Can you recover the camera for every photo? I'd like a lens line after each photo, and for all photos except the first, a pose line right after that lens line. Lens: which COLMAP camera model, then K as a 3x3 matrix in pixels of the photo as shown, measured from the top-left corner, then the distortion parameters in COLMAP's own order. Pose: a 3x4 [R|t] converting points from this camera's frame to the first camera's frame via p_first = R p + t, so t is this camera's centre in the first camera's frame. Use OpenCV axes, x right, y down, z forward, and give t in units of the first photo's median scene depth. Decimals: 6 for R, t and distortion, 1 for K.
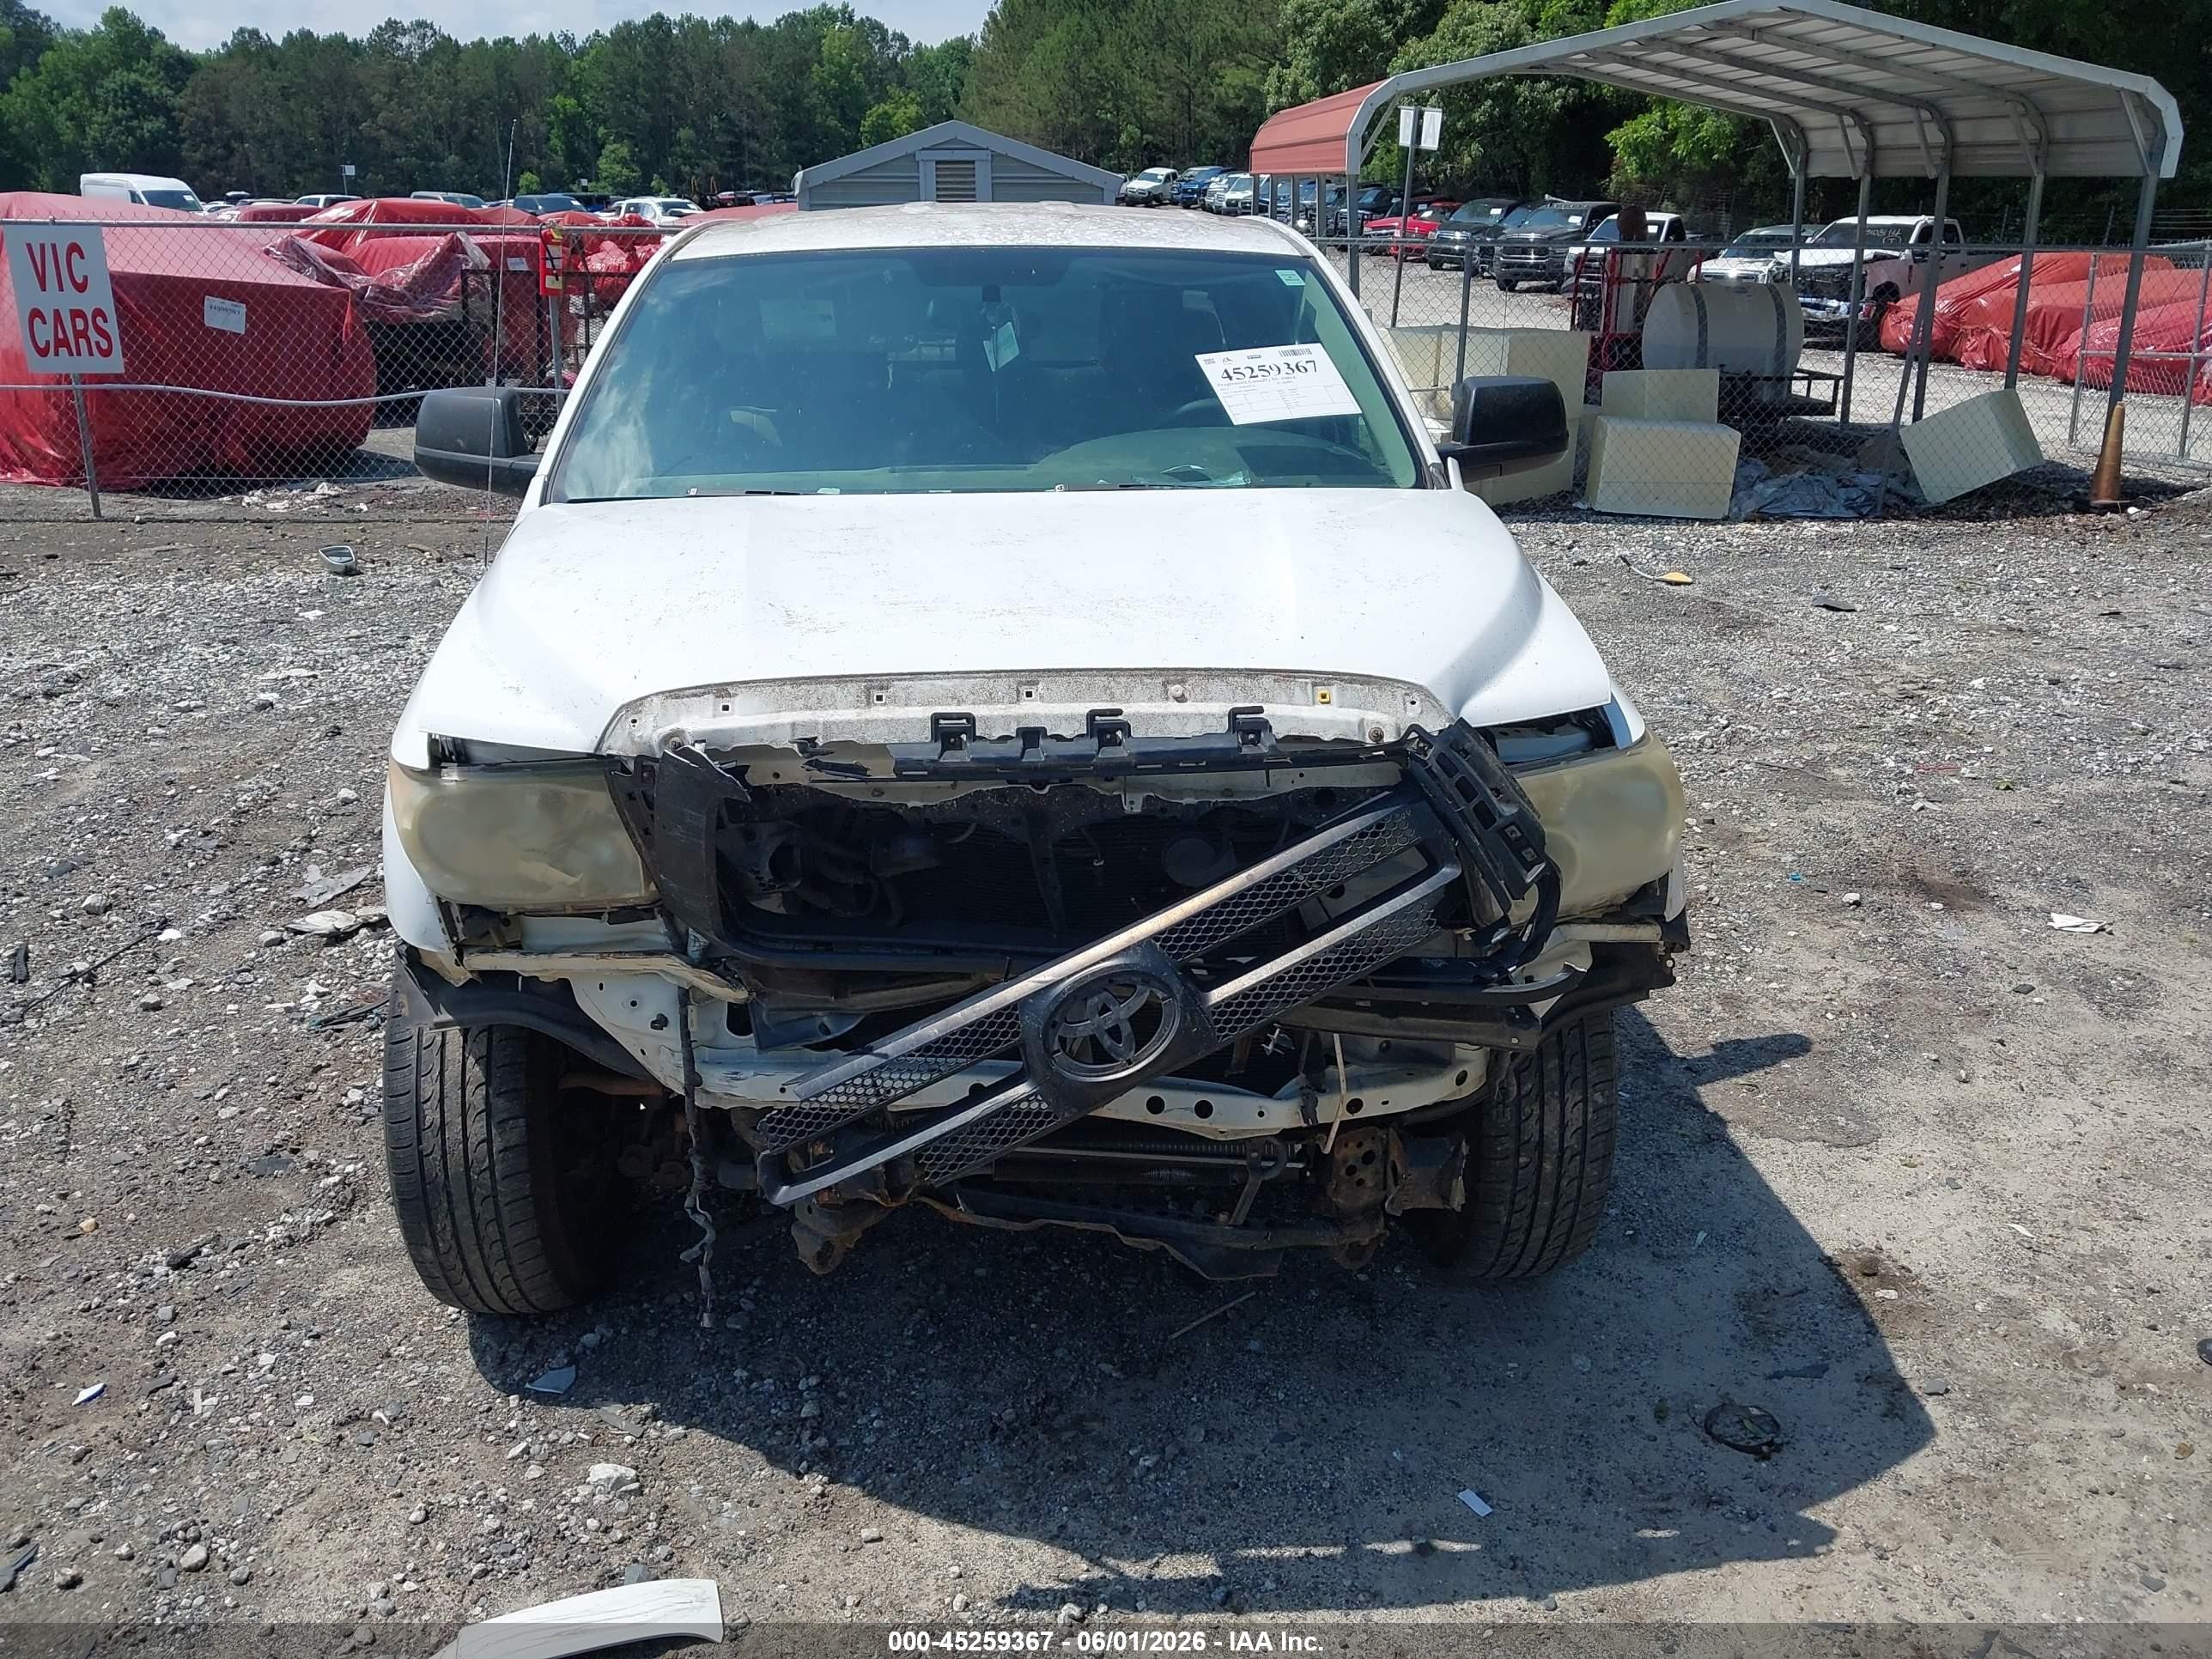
lens RADIAL K [[1739.4, 0, 1106.0], [0, 1739.4, 829.5], [0, 0, 1]] dist [0.013636, -0.009386]
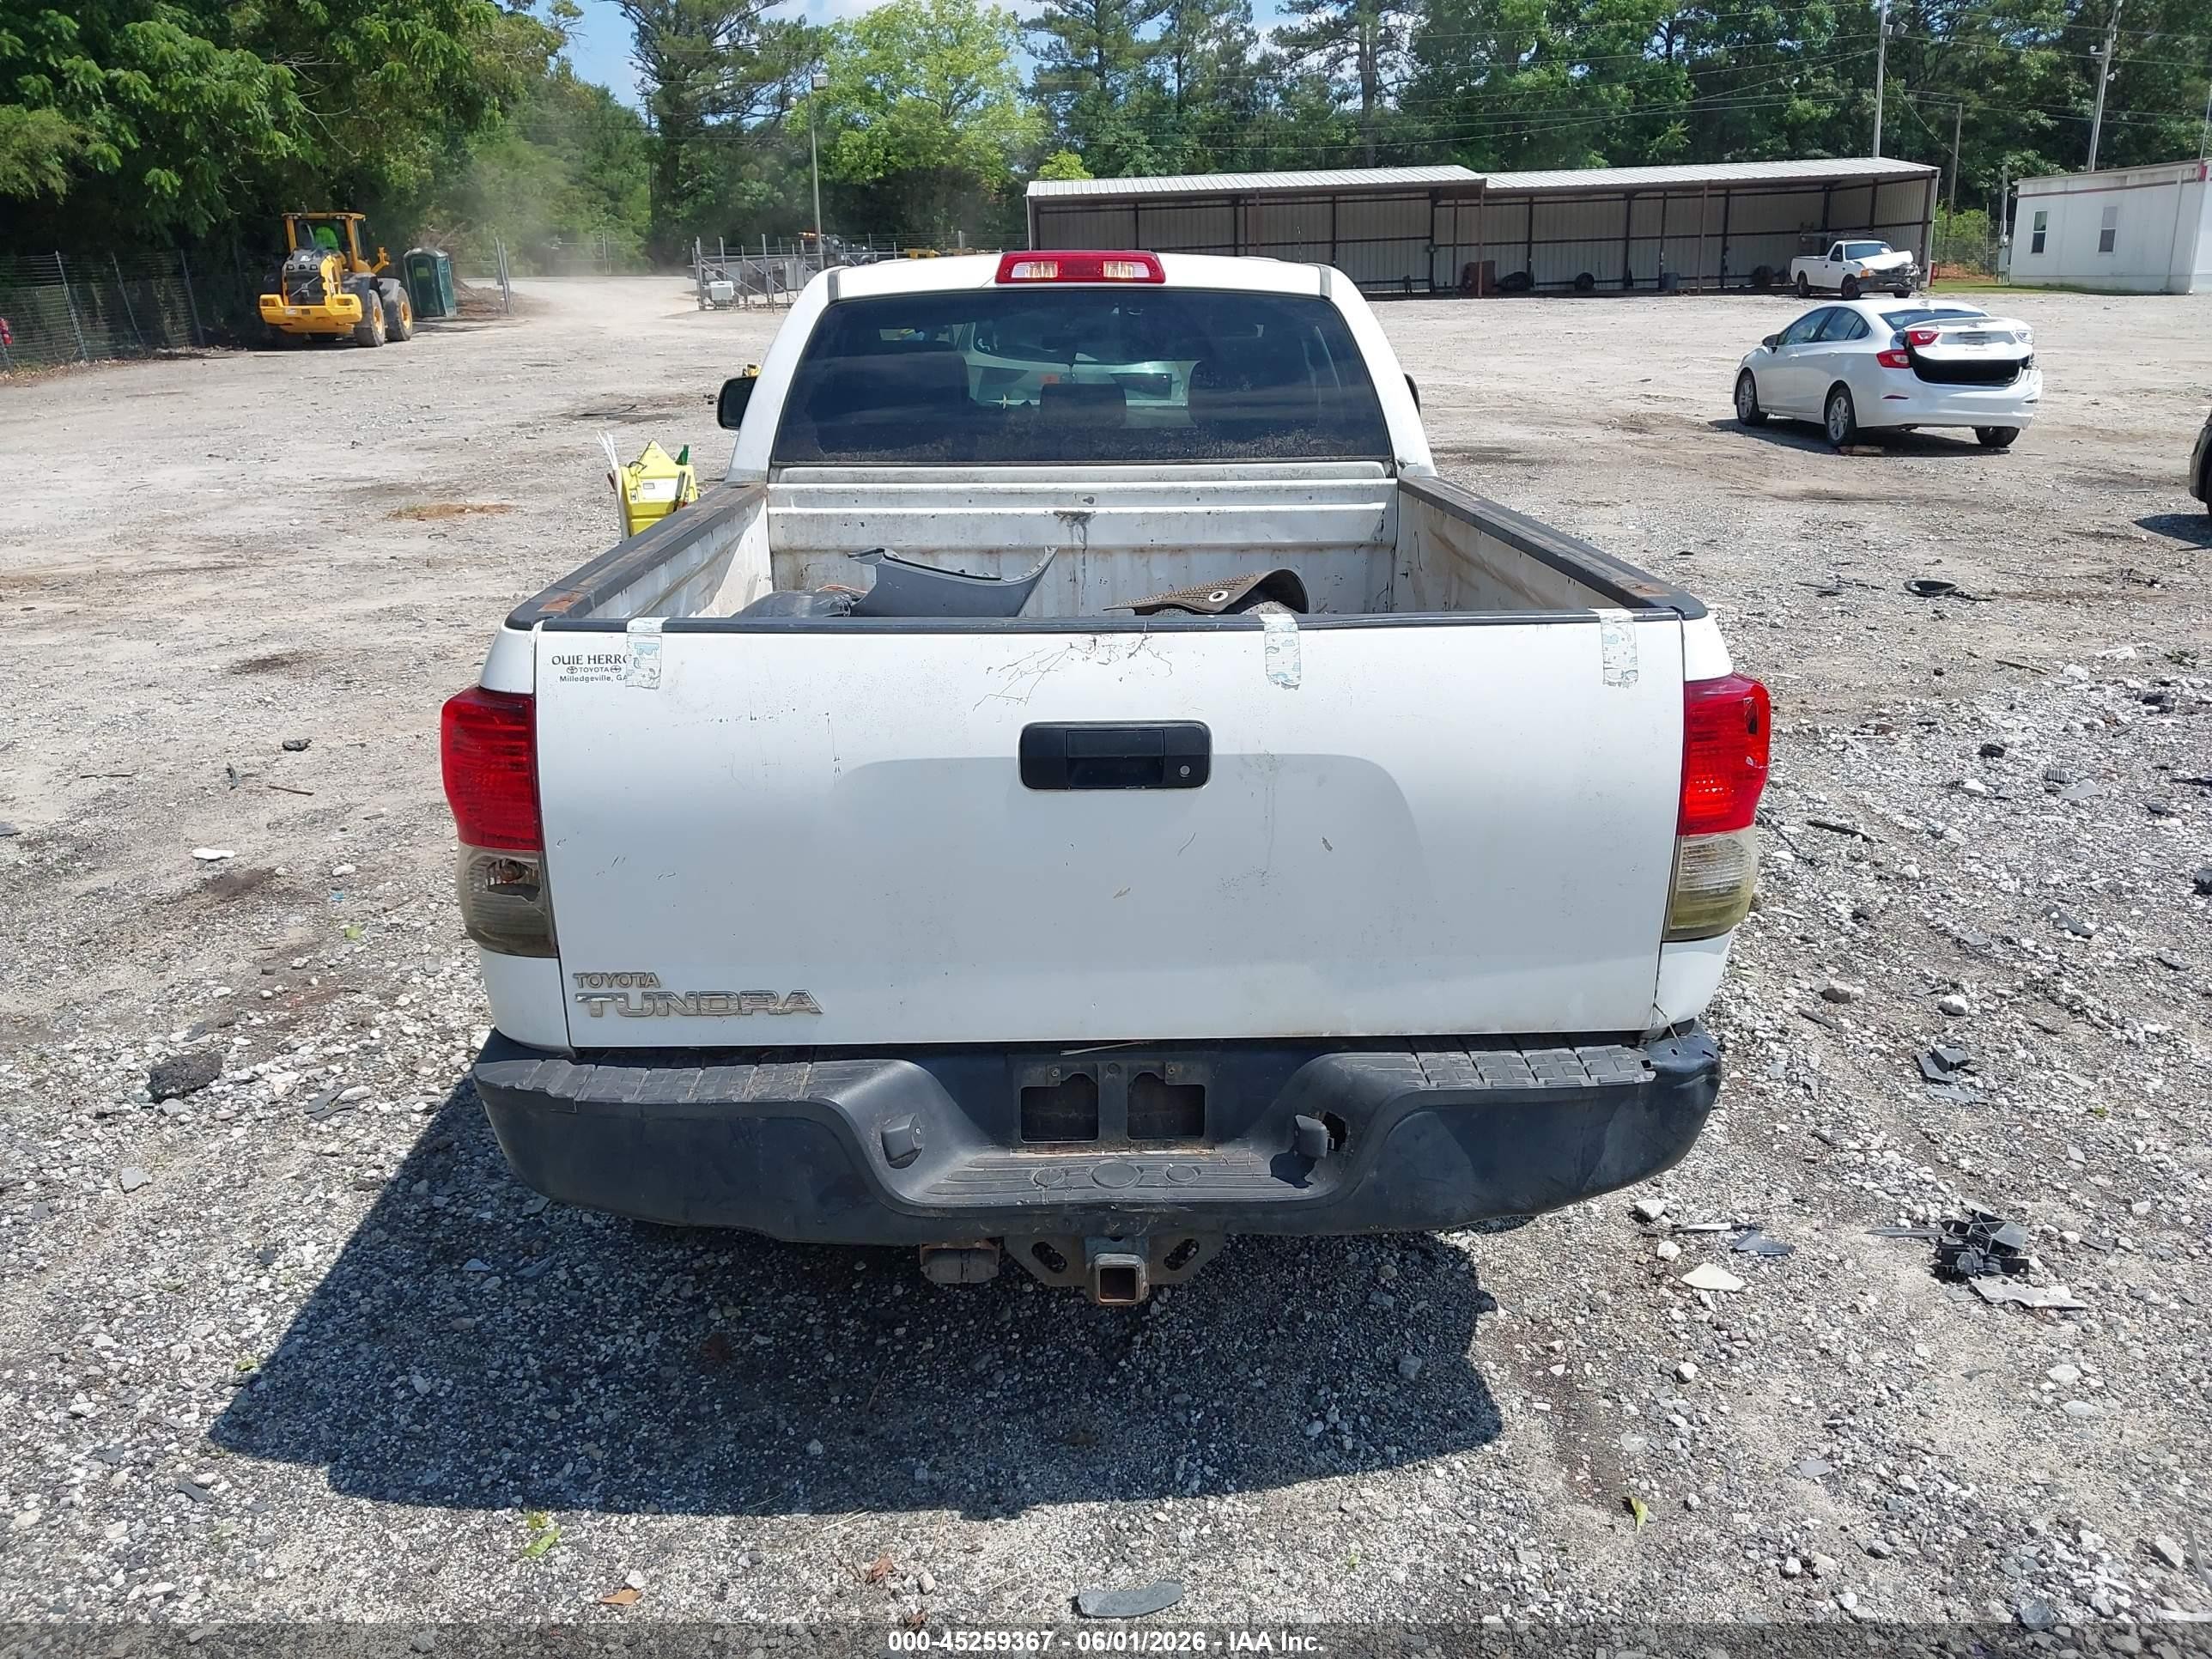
lens RADIAL K [[1763.7, 0, 1089.6], [0, 1763.7, 825.2], [0, 0, 1]] dist [0.006606, -0.010258]
pose [[-0.999469, 0.008704, 0.031395, -0.134784], [0.025135, 0.819112, 0.573083, -0.943407], [-0.020728, 0.573567, -0.818896, 2.873856]]
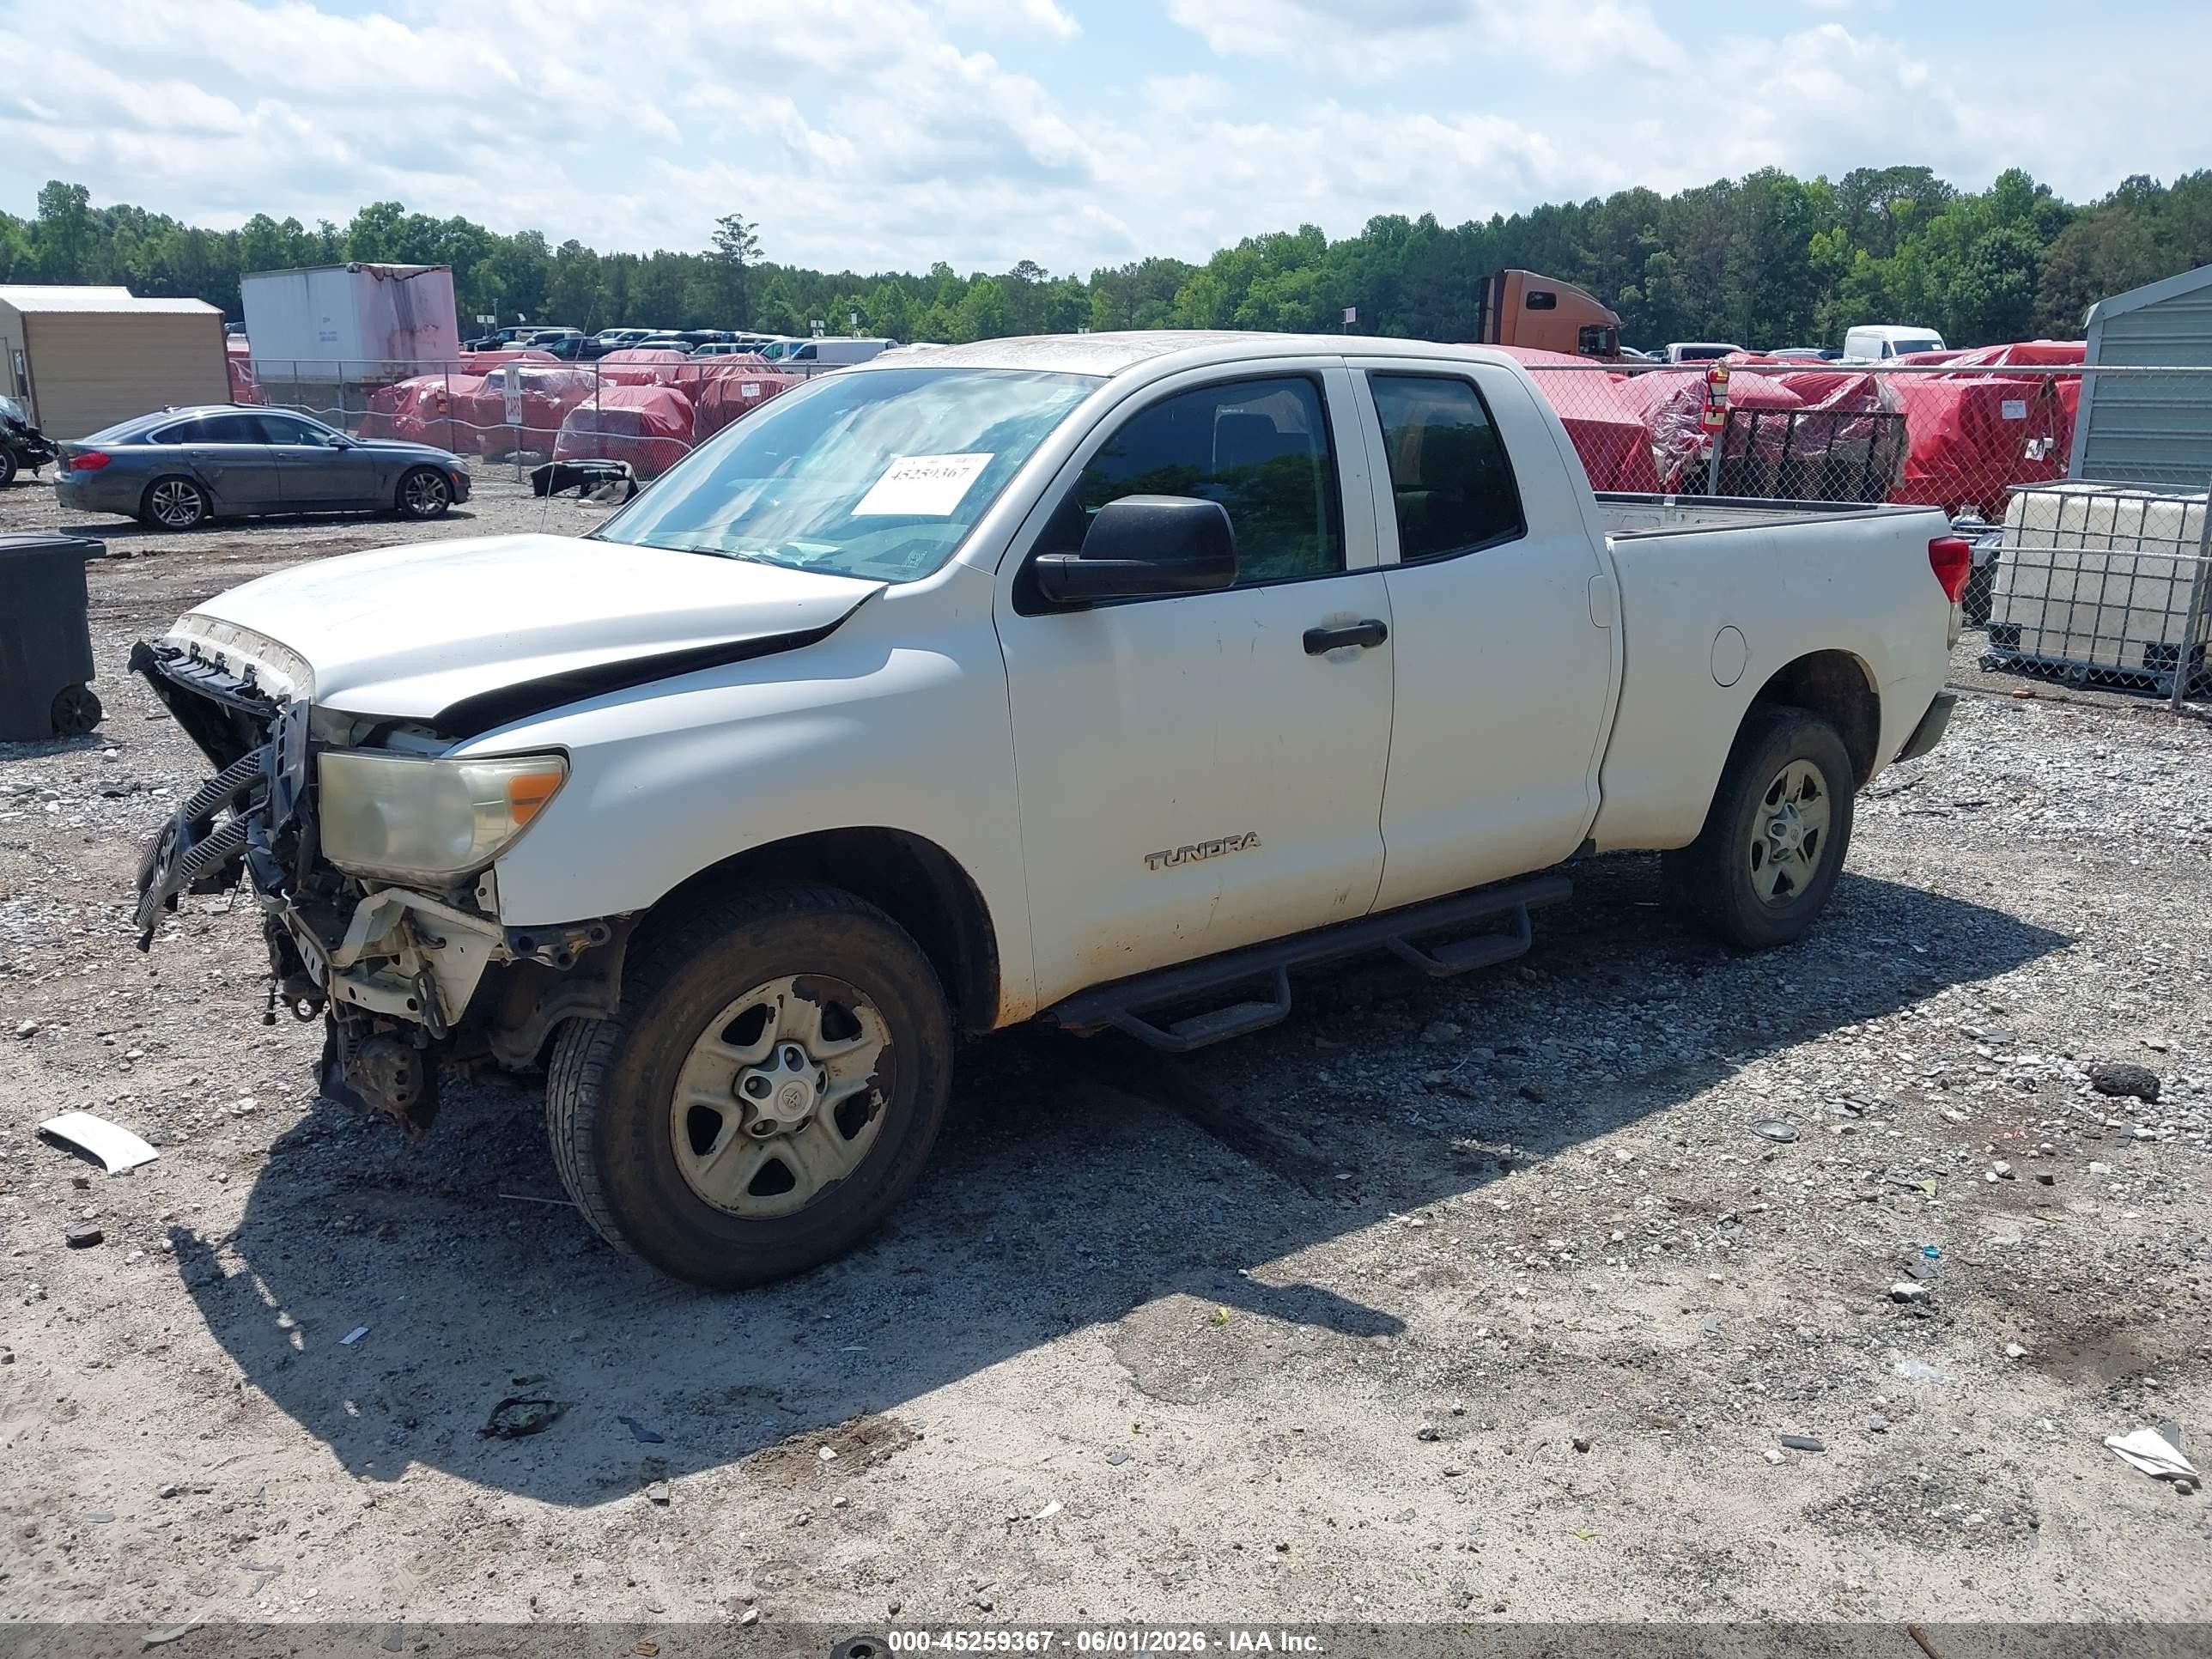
lens RADIAL K [[1763.7, 0, 1089.6], [0, 1763.7, 825.2], [0, 0, 1]] dist [0.006606, -0.010258]
pose [[0.582511, 0.196104, -0.788812, 1.132466], [-0.260577, 0.964294, 0.047303, -0.129724], [0.769922, 0.177991, 0.612812, 0.440659]]
